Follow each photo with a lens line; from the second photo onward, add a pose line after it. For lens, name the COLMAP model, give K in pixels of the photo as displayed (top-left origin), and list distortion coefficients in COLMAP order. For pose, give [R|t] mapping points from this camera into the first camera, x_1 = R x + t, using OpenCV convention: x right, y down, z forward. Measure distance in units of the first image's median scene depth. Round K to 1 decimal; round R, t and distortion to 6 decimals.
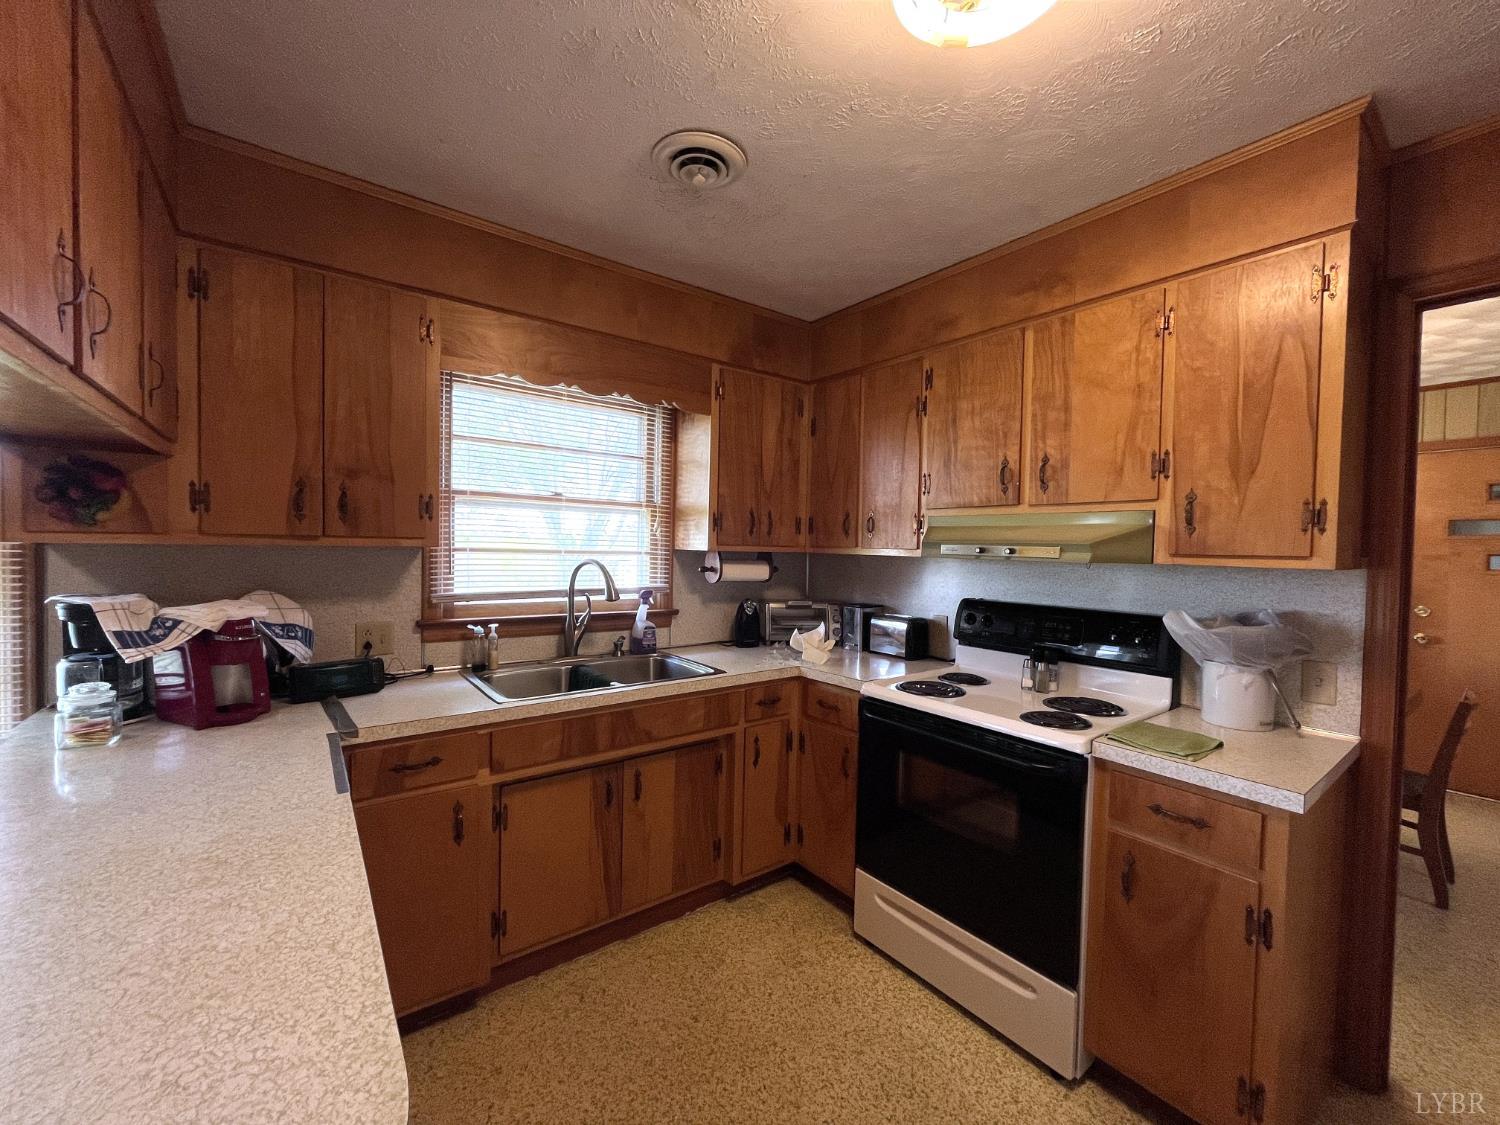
lens RADIAL K [[604.5, 0, 746.4], [0, 604.5, 562.7], [0, 0, 1]] dist [-0.001735, -0.000757]
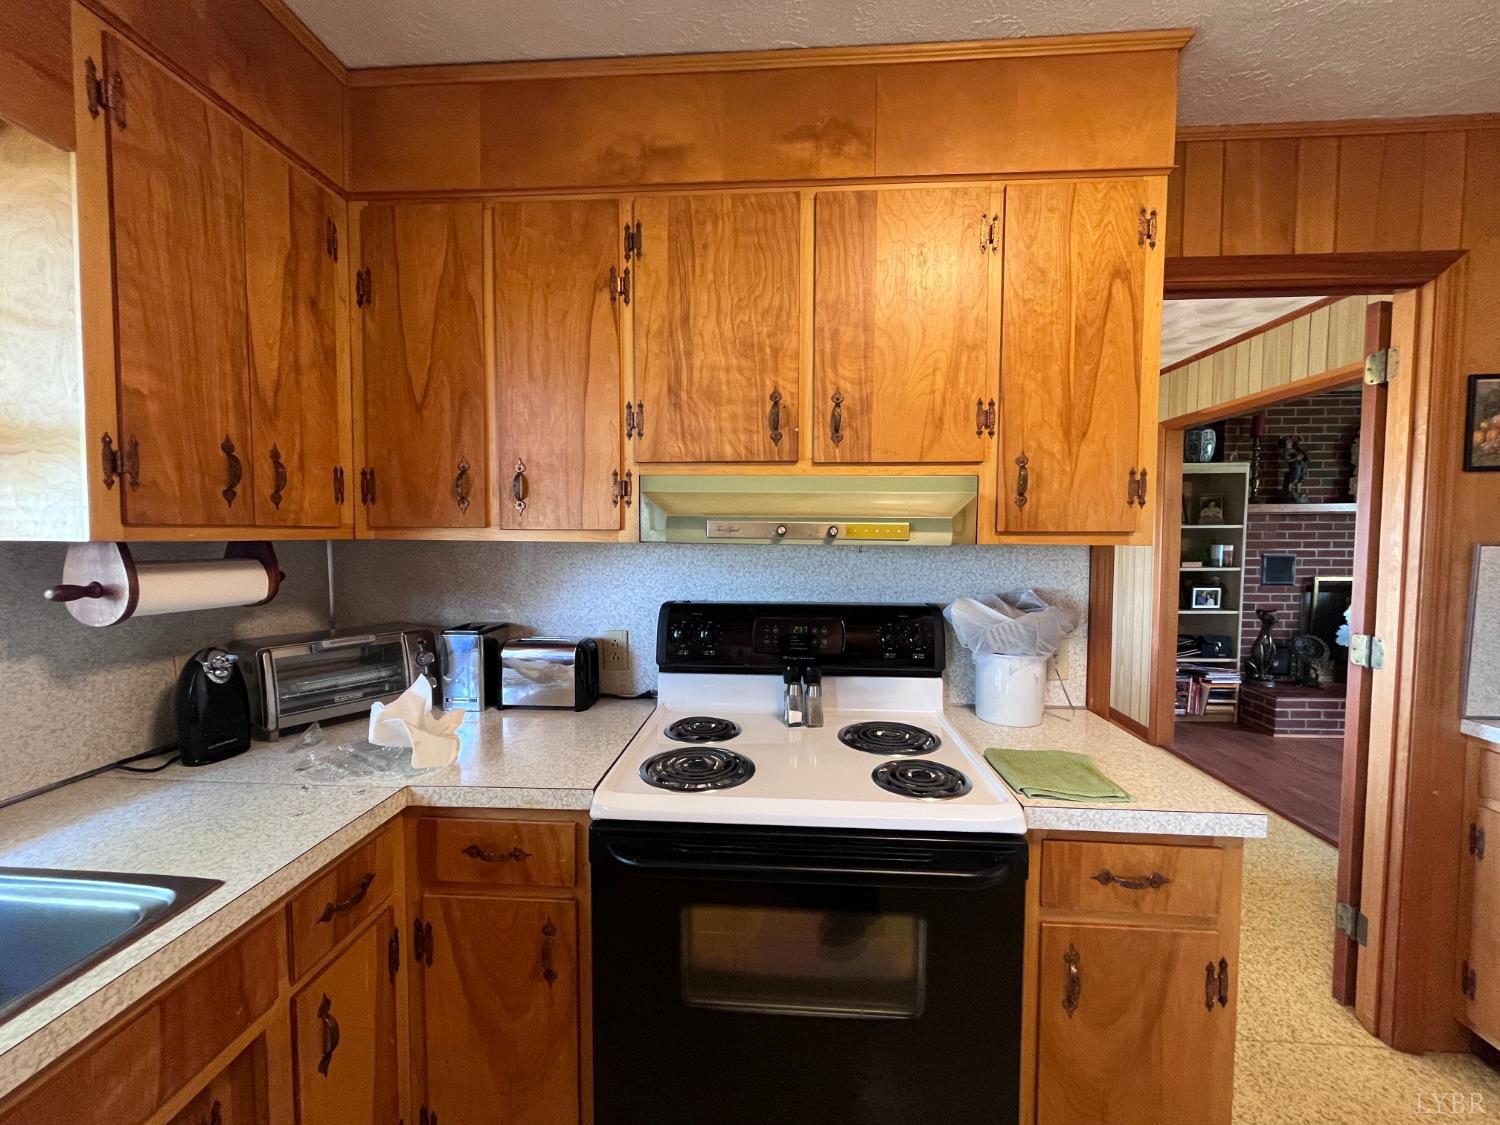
lens RADIAL K [[604.5, 0, 746.4], [0, 604.5, 562.7], [0, 0, 1]] dist [-0.001735, -0.000757]
pose [[0.653813, -0.053952, 0.754730, -0.087069], [0.028837, 0.998507, 0.046397, -0.014082], [-0.756106, -0.008570, 0.654393, 0.522460]]
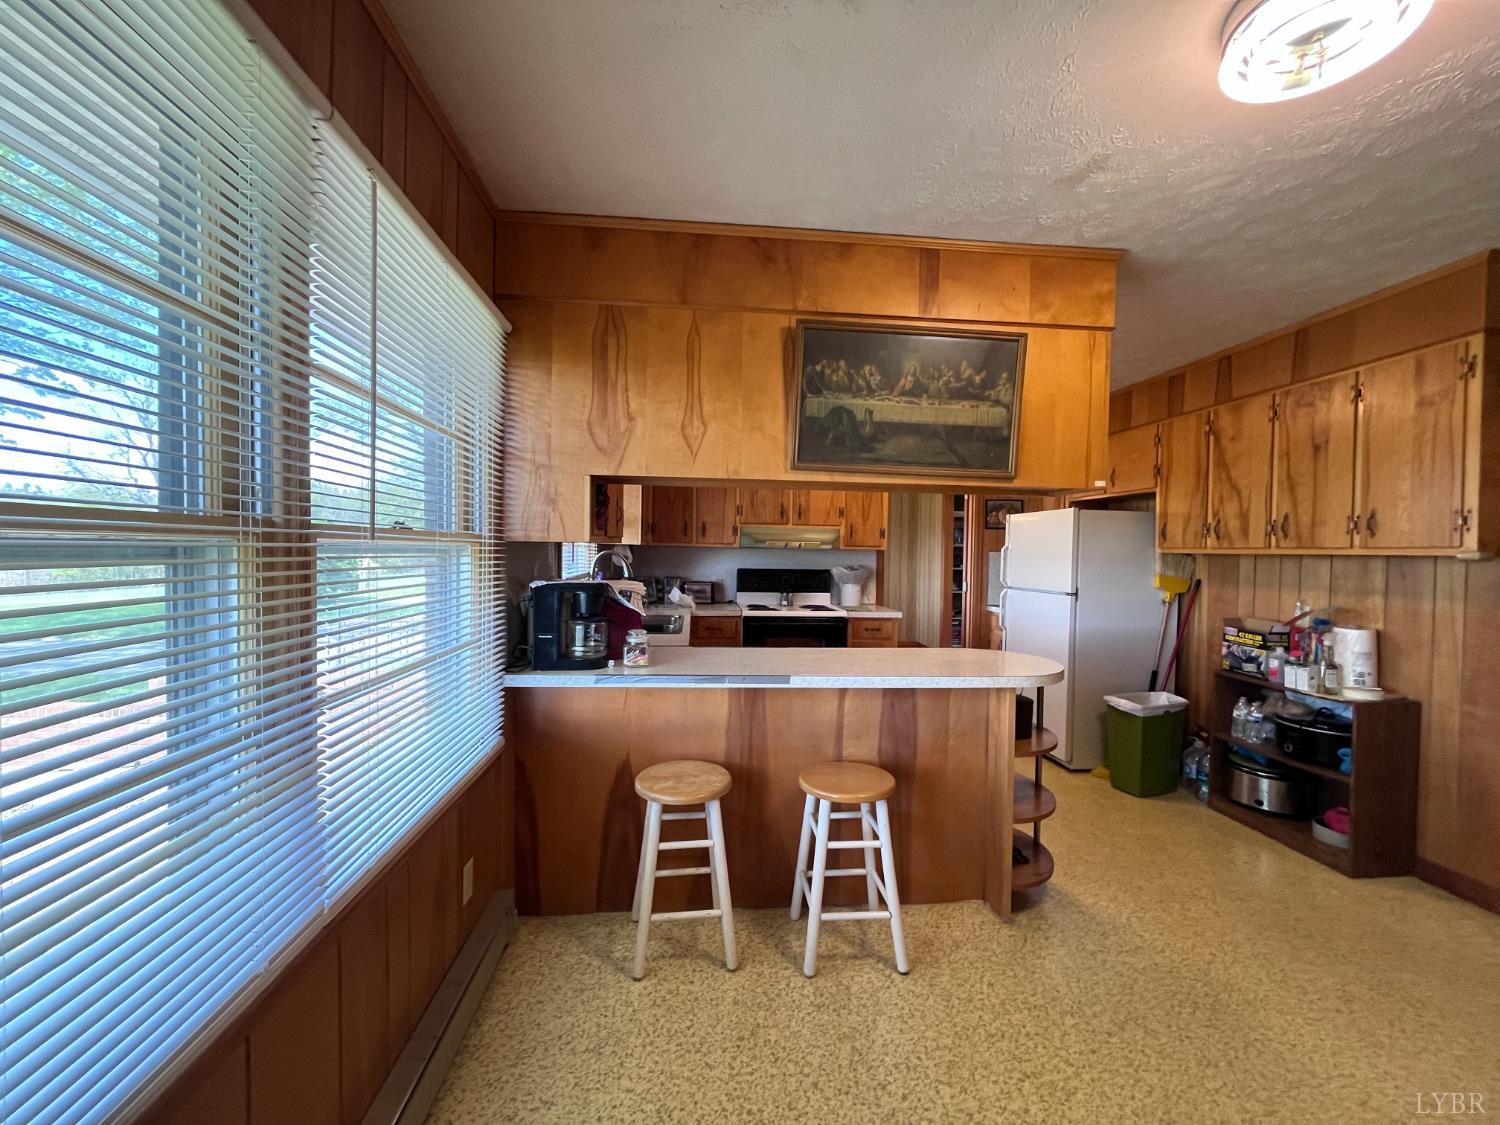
lens RADIAL K [[604.5, 0, 746.4], [0, 604.5, 562.7], [0, 0, 1]] dist [-0.001735, -0.000757]
pose [[0.530172, -0.027588, 0.847441, -1.354763], [0.016592, 0.999617, 0.022161, -0.002565], [-0.847728, 0.002311, 0.530426, -0.062335]]
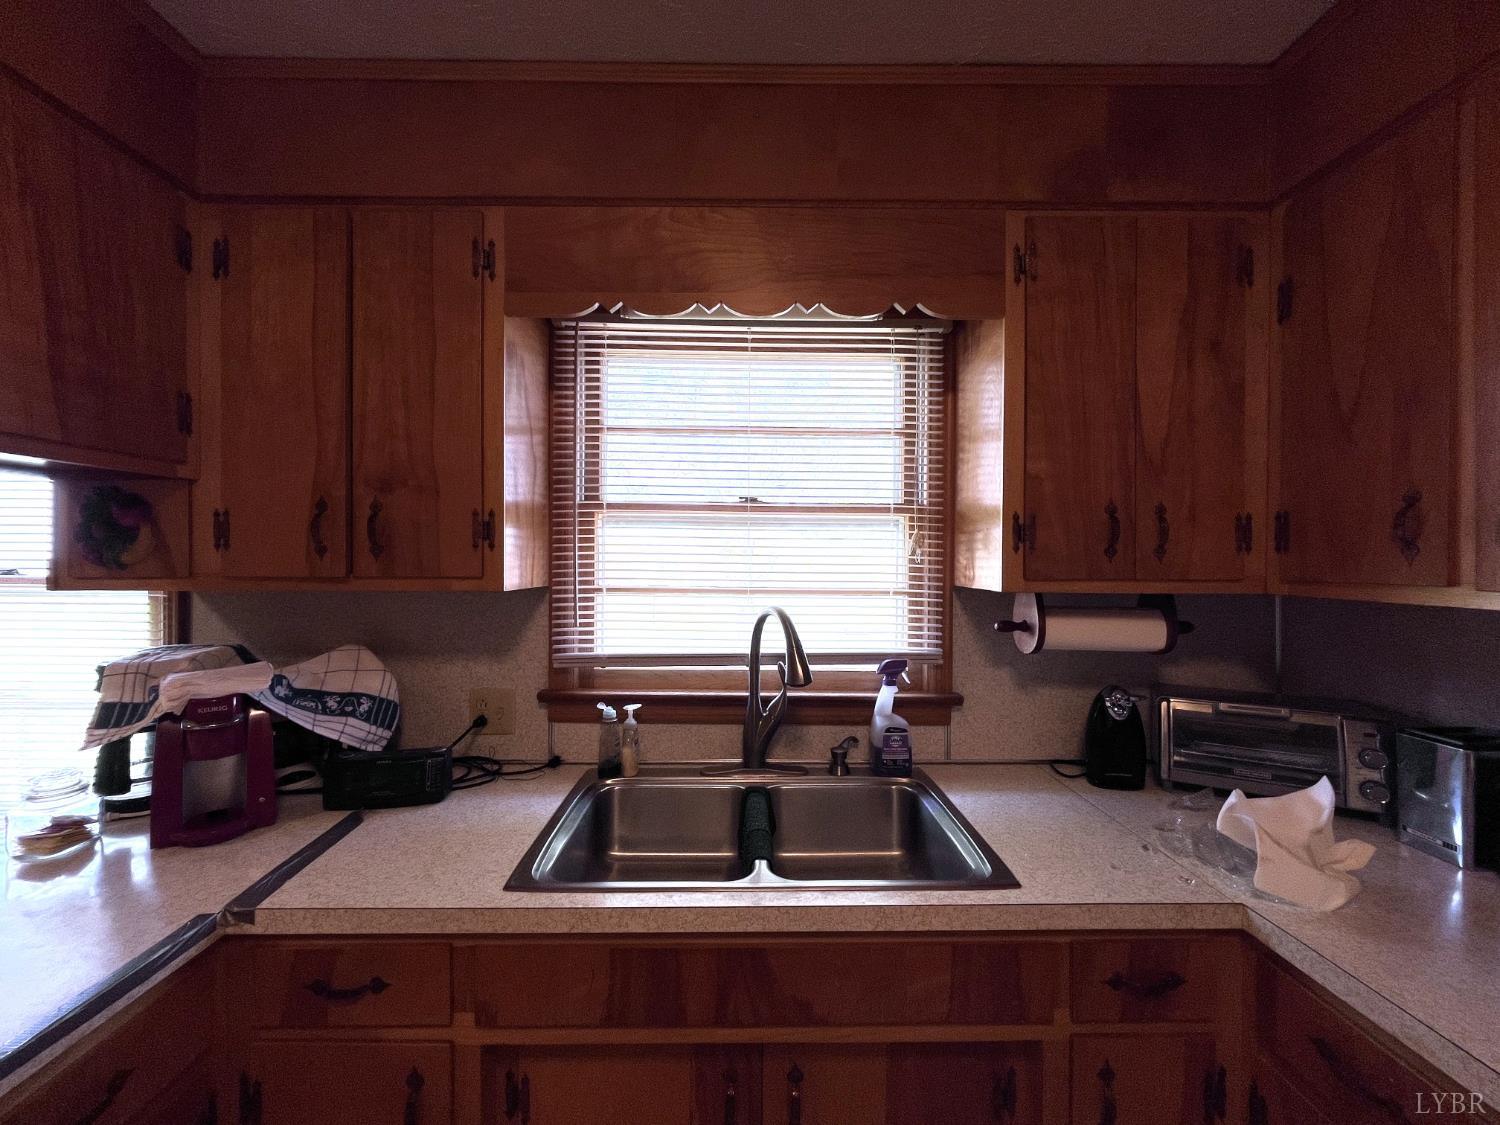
lens RADIAL K [[604.5, 0, 746.4], [0, 604.5, 562.7], [0, 0, 1]] dist [-0.001735, -0.000757]
pose [[0.806121, -0.014364, -0.591577, 0.064967], [-0.003236, 0.999583, -0.028681, -0.031602], [0.591742, 0.025034, 0.805738, 0.527261]]
